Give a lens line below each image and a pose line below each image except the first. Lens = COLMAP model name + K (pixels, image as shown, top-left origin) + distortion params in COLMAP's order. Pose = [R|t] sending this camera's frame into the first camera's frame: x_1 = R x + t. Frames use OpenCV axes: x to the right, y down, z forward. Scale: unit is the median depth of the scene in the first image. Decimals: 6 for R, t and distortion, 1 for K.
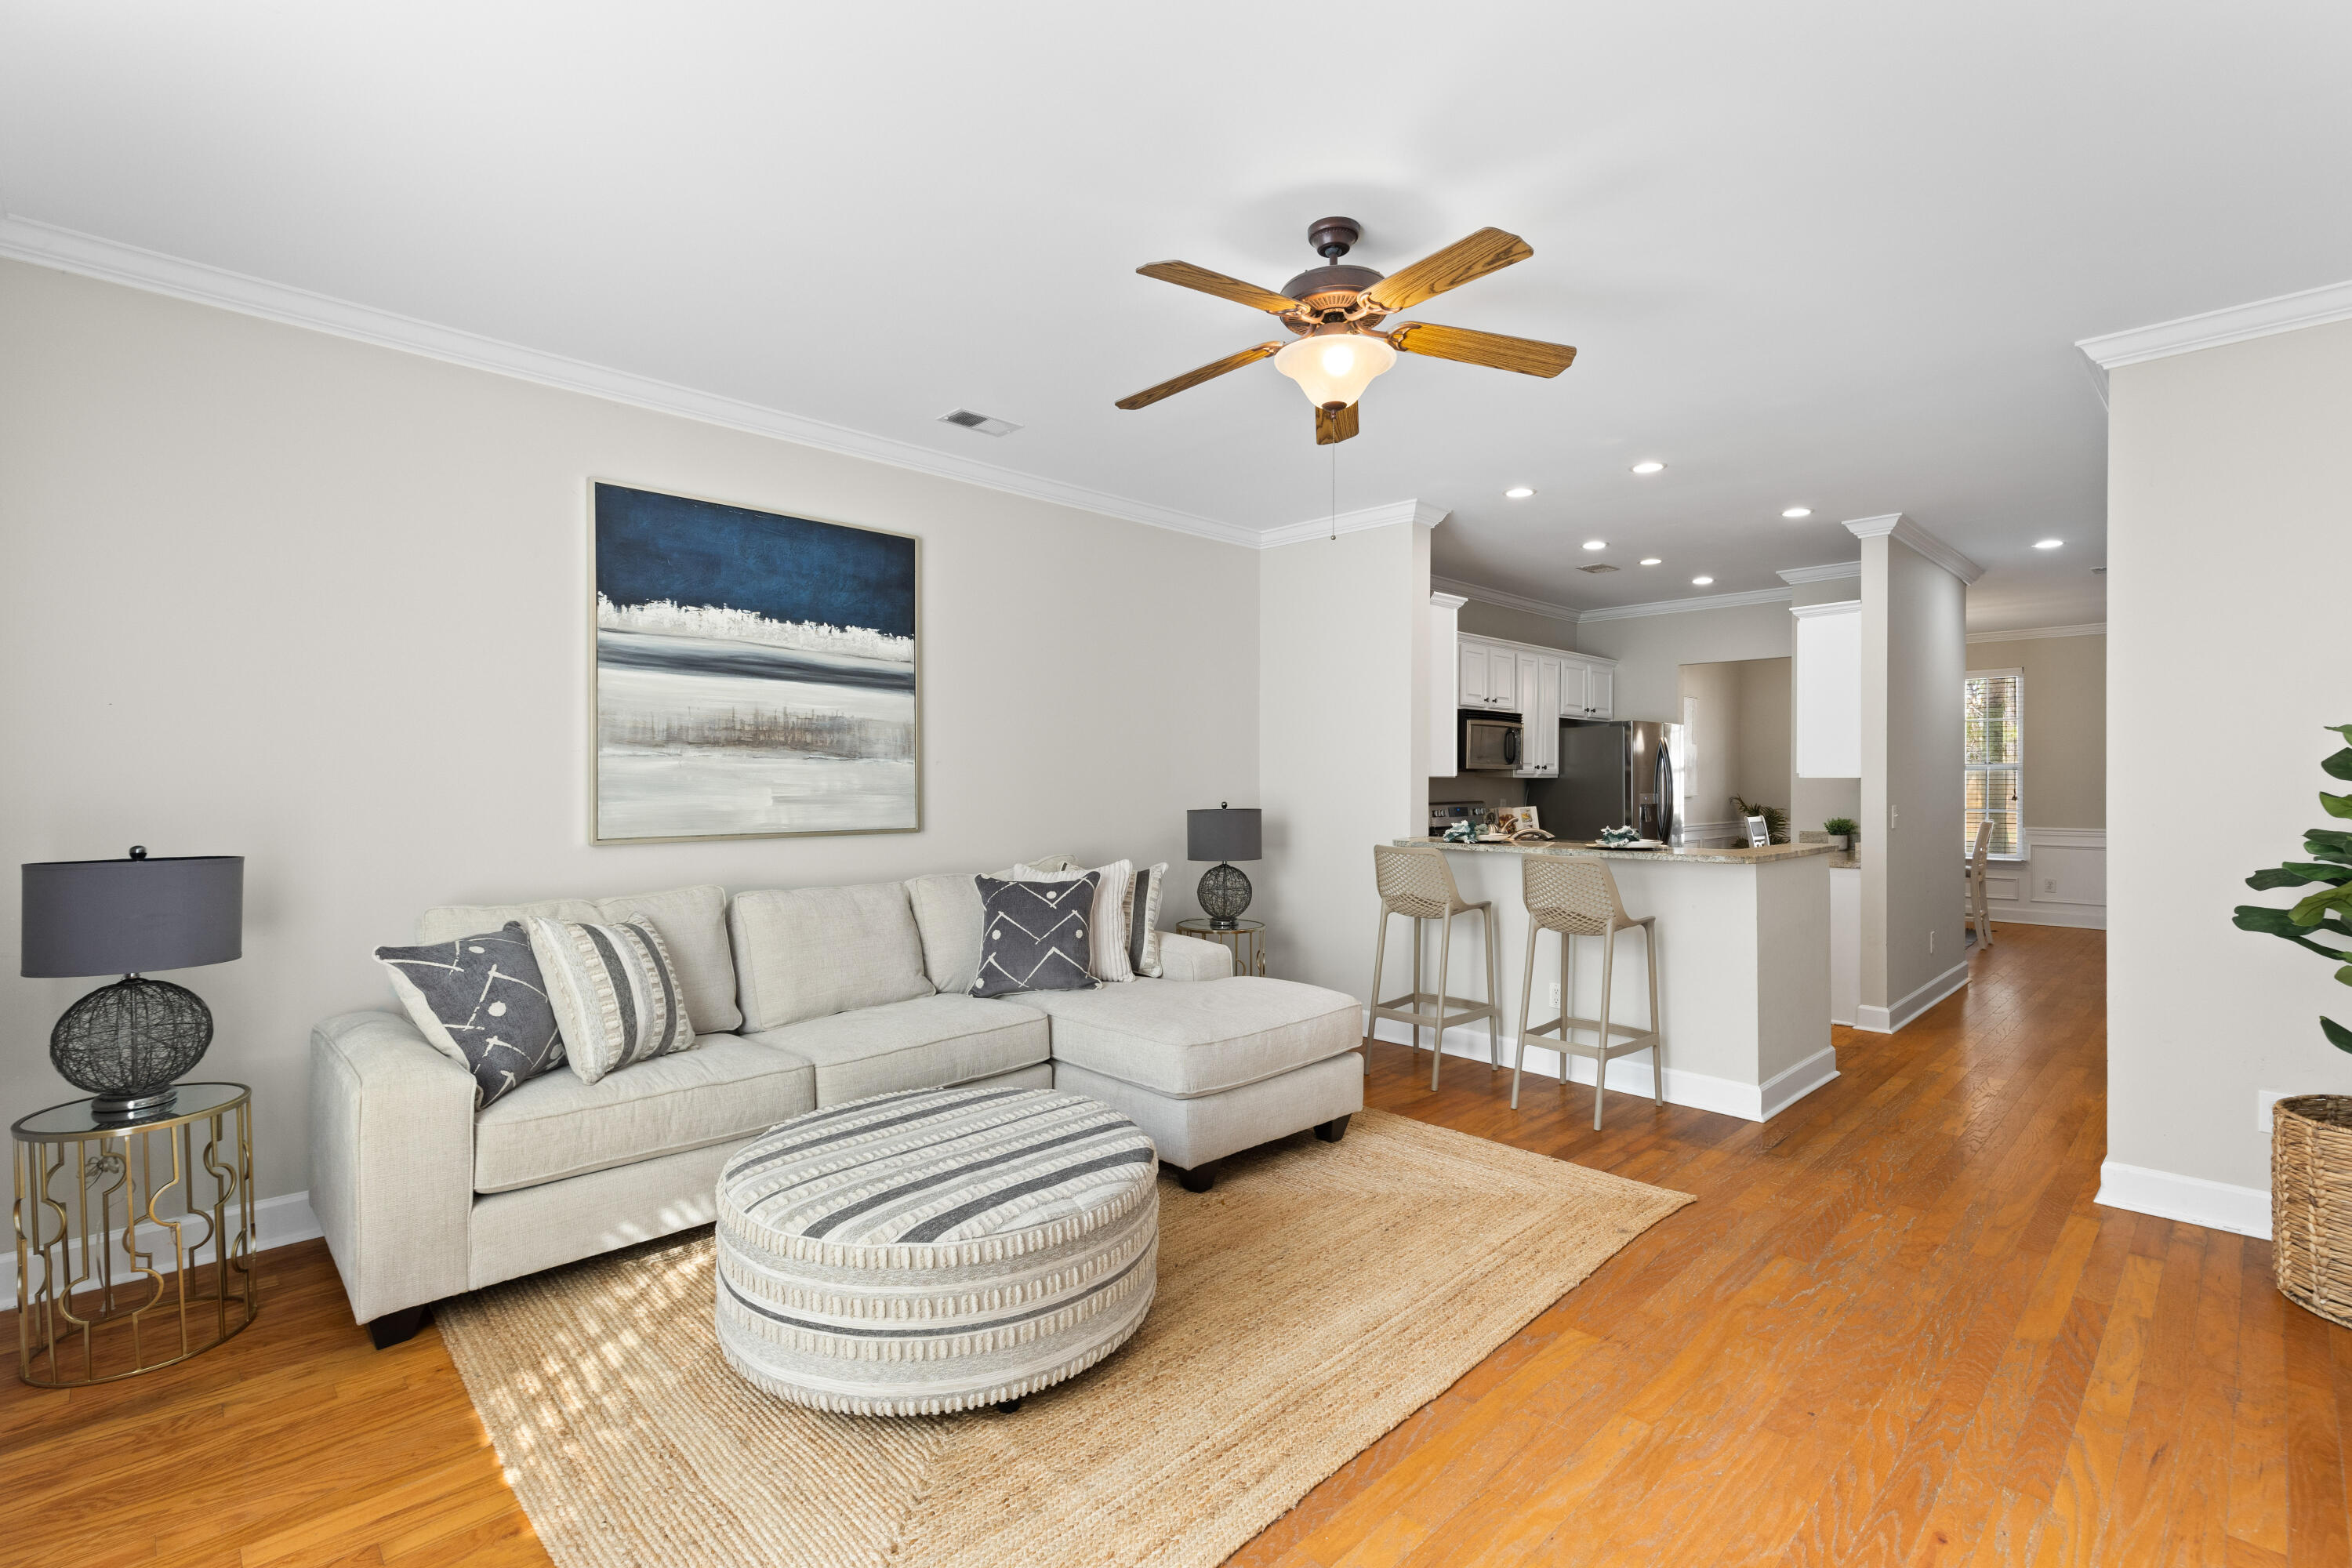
lens RADIAL K [[1048.1, 0, 1187.9], [0, 1048.1, 772.5], [0, 0, 1]] dist [-0.000598, -0.000236]
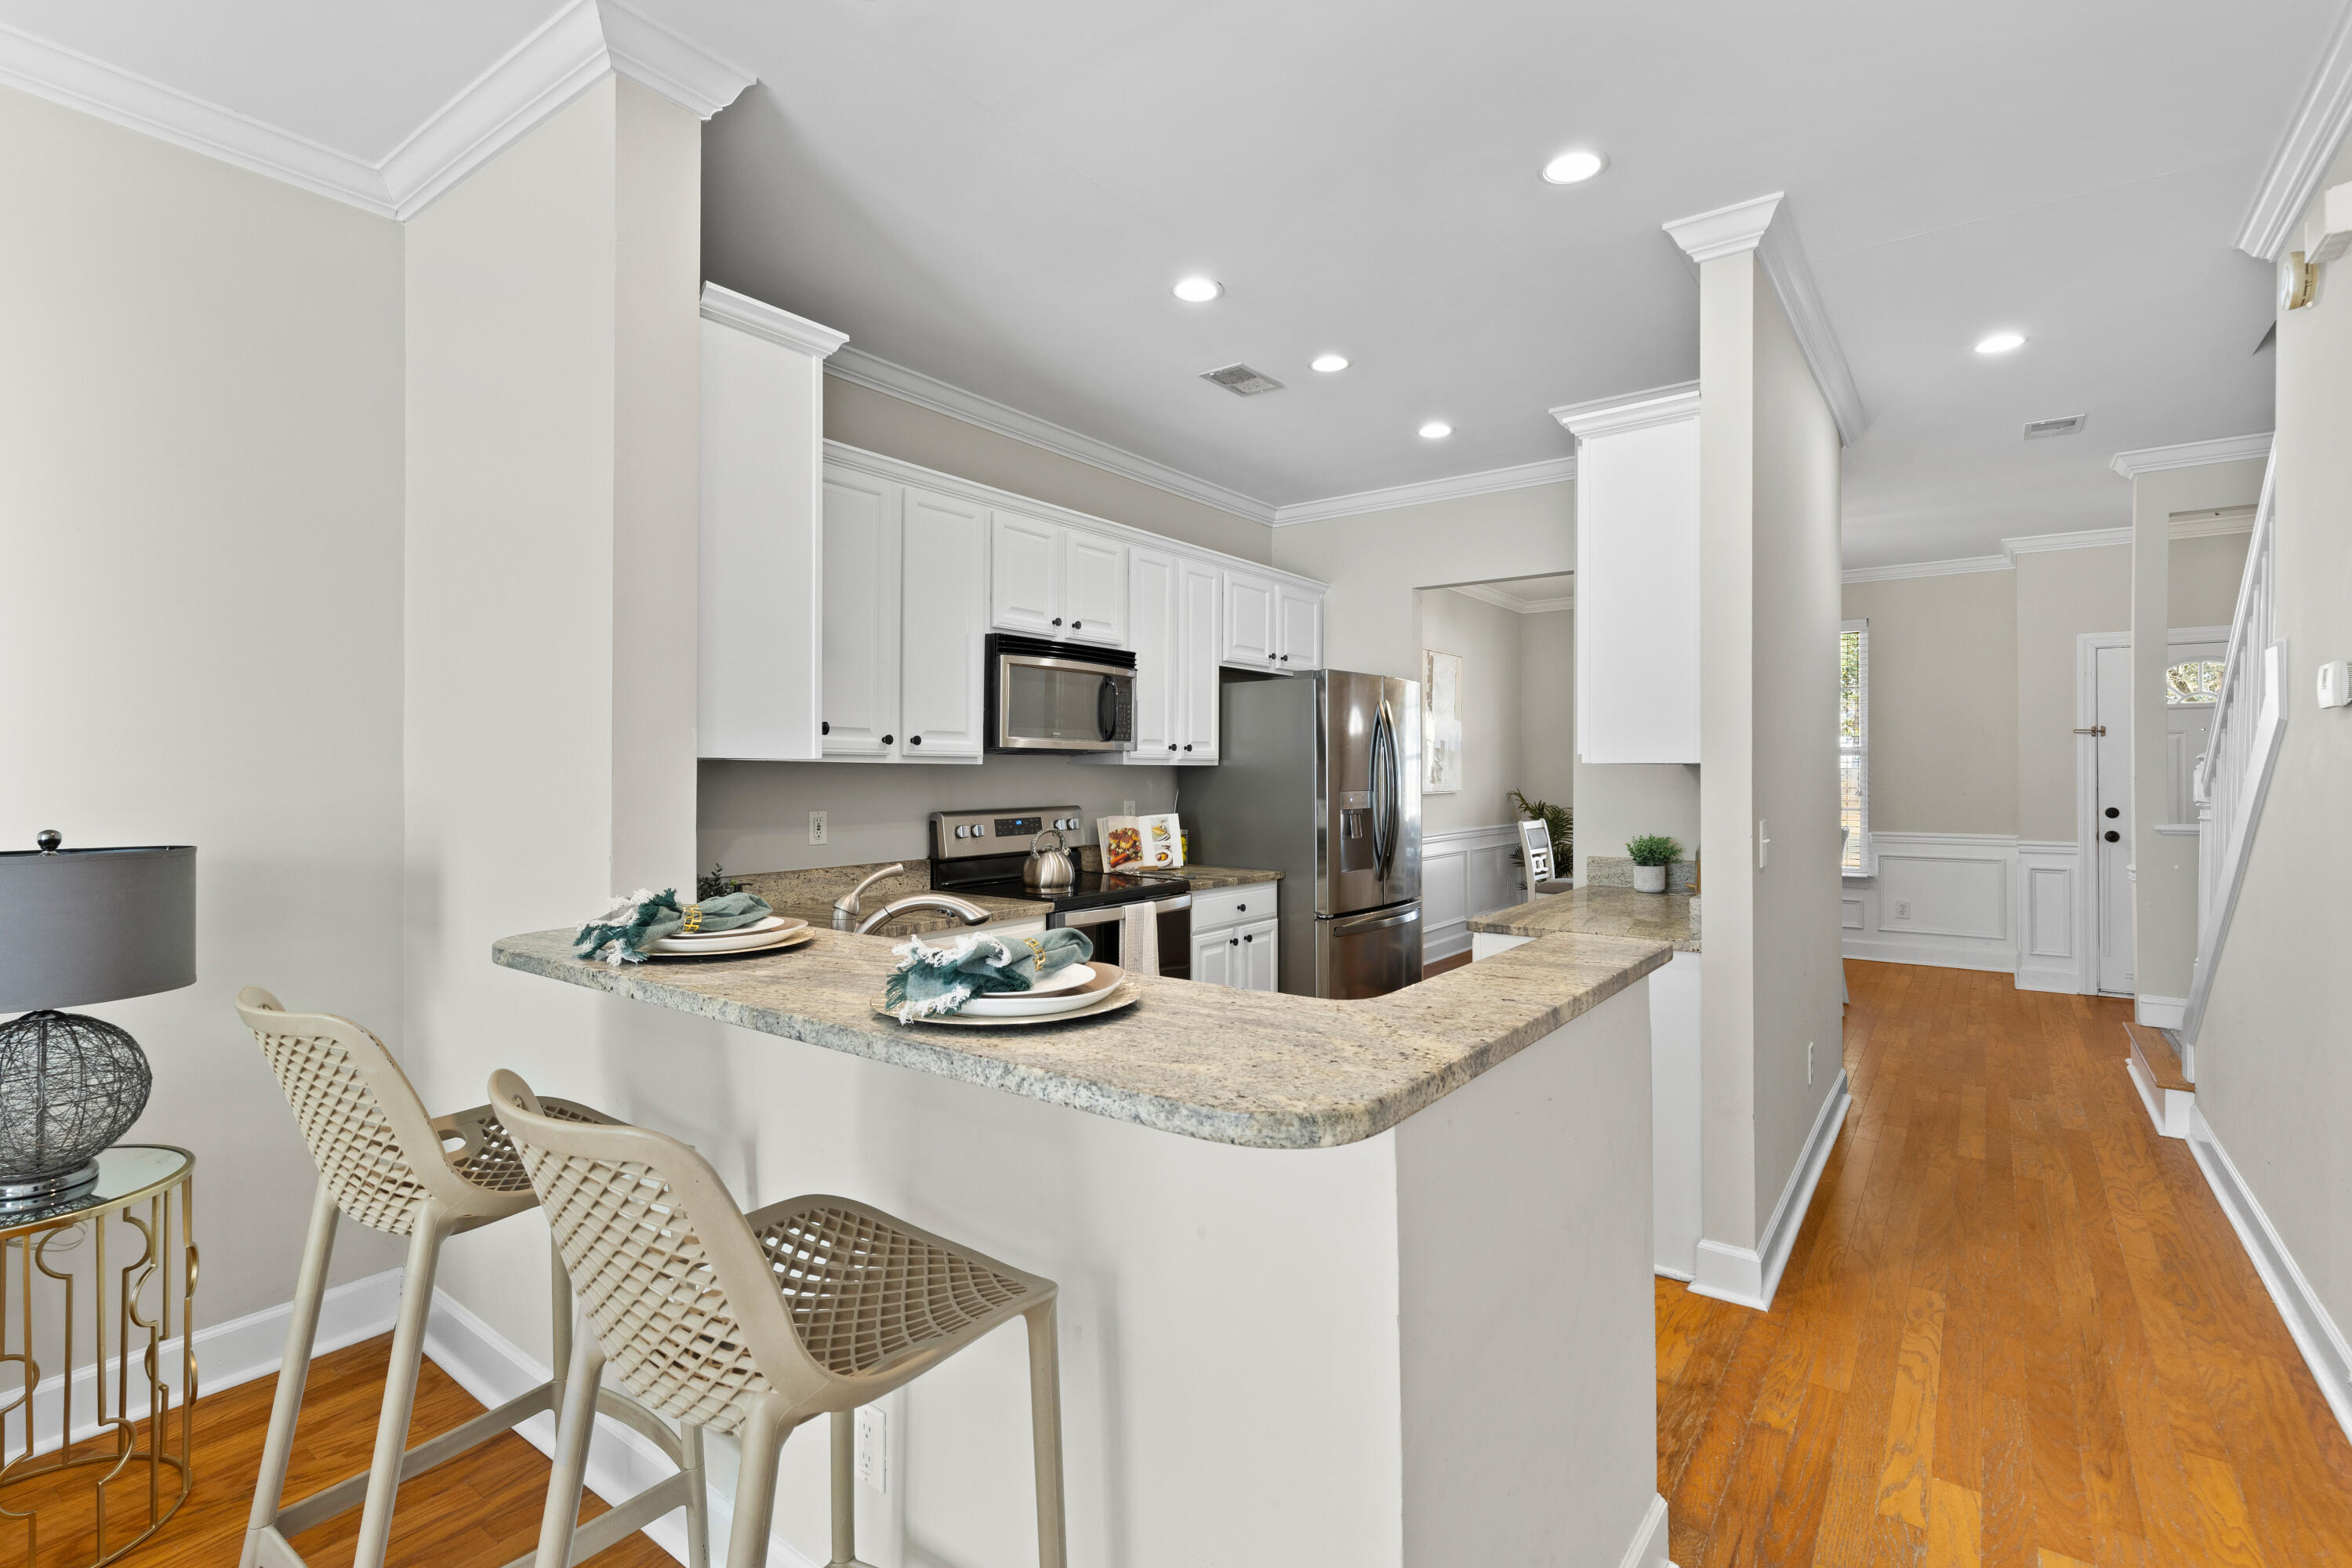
lens RADIAL K [[1083.1, 0, 1176.0], [0, 1083.1, 758.2], [0, 0, 1]] dist [0.002656, 0.000255]
pose [[0.987570, -0.000136, 0.157179, 0.345258], [0.000995, 0.999985, -0.005389, 0.006243], [-0.157175, 0.005479, 0.987555, 0.578948]]
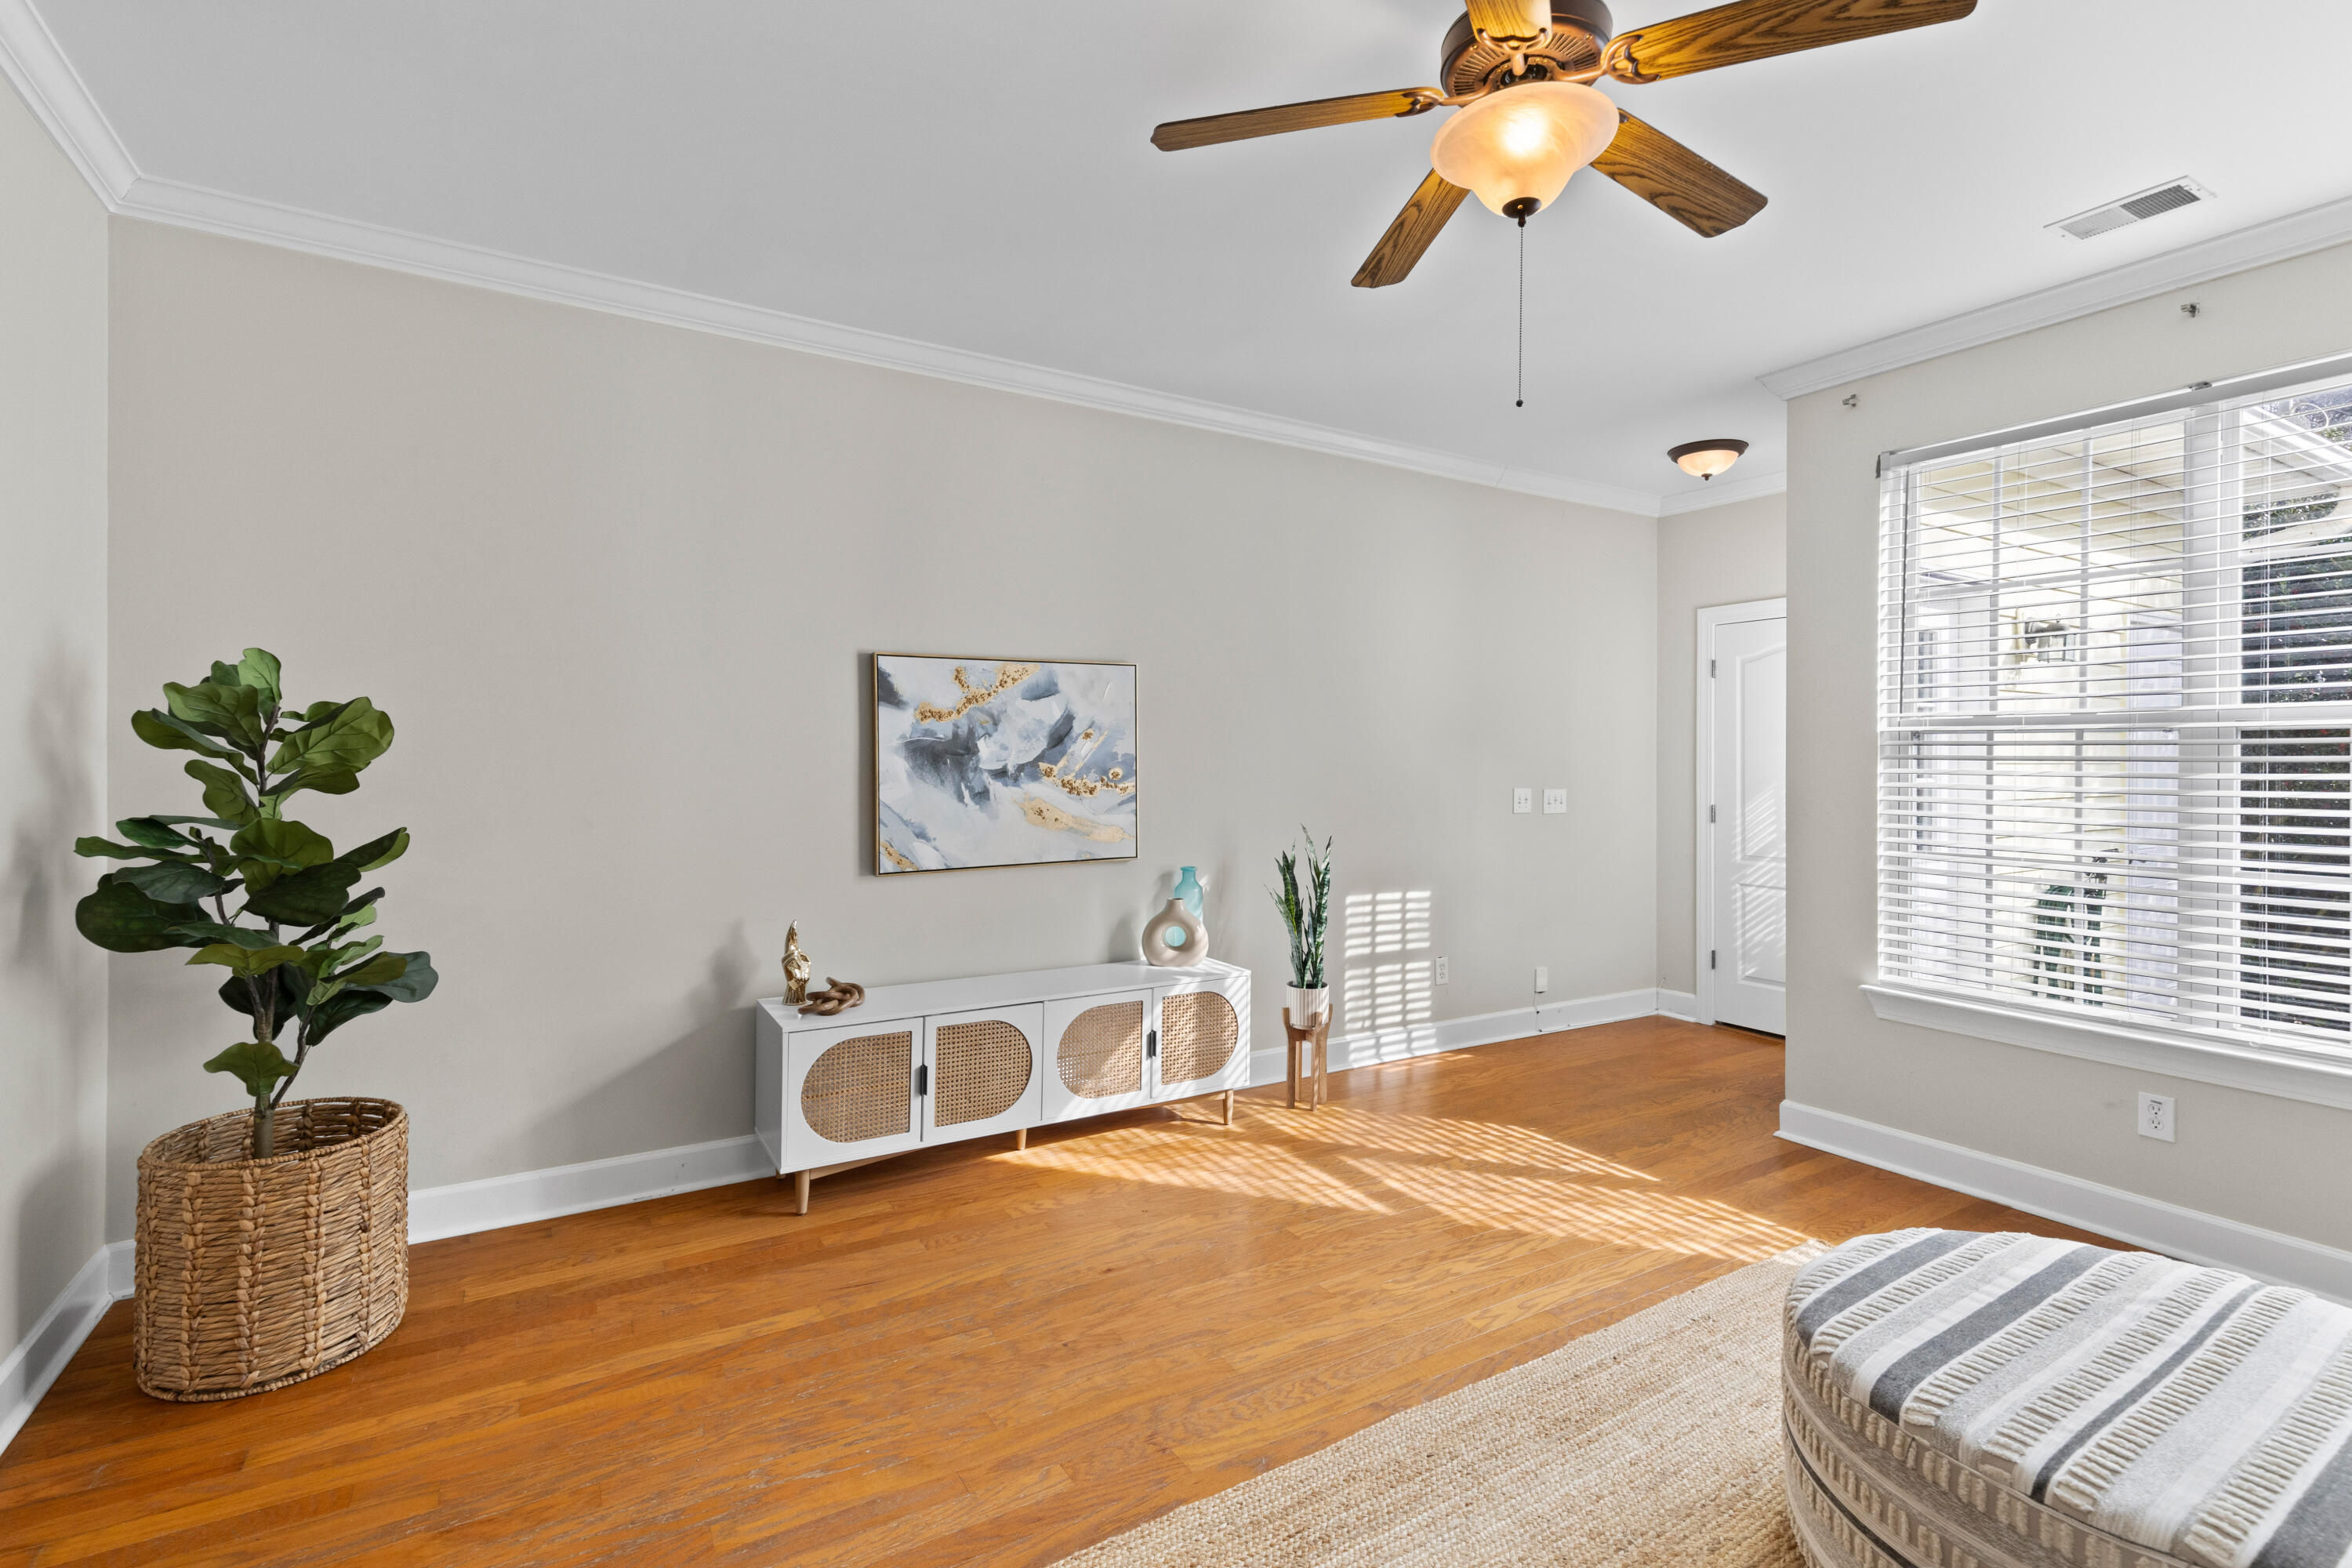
lens RADIAL K [[1083.1, 0, 1176.0], [0, 1083.1, 758.2], [0, 0, 1]] dist [0.002656, 0.000255]
pose [[-0.974071, -0.009572, 0.226039, 0.096797], [-0.011348, 0.999914, -0.006562, 0.005539], [-0.225957, -0.008957, -0.974096, 0.844193]]
